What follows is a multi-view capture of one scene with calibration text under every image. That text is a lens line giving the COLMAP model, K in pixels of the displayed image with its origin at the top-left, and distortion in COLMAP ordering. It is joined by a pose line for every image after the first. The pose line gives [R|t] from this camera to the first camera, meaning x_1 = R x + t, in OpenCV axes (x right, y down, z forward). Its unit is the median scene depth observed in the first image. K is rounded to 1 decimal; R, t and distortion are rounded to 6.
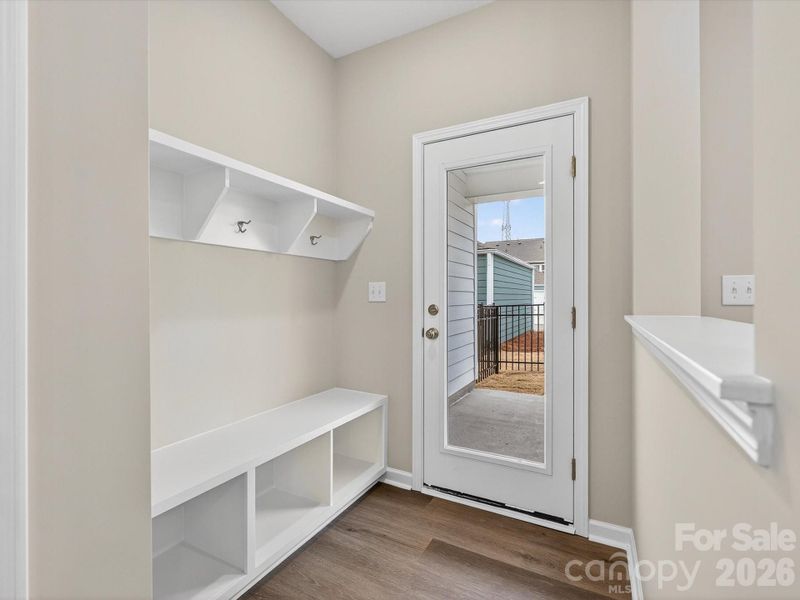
lens RADIAL K [[369.5, 0, 399.9], [0, 369.5, 298.2], [0, 0, 1]] dist [-0.006320, -0.000475]
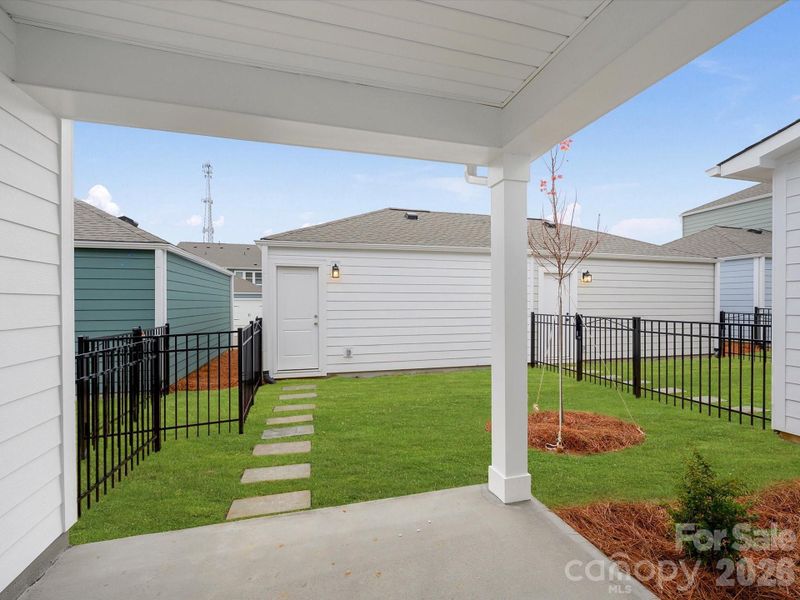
lens RADIAL K [[369.5, 0, 403.2], [0, 369.5, 302.0], [0, 0, 1]] dist [-0.006320, -0.000475]
pose [[0.716762, 0.004537, 0.697303, 0.131593], [0.002030, 0.999961, -0.008593, -0.028233], [-0.697315, 0.007575, 0.716725, 0.297306]]
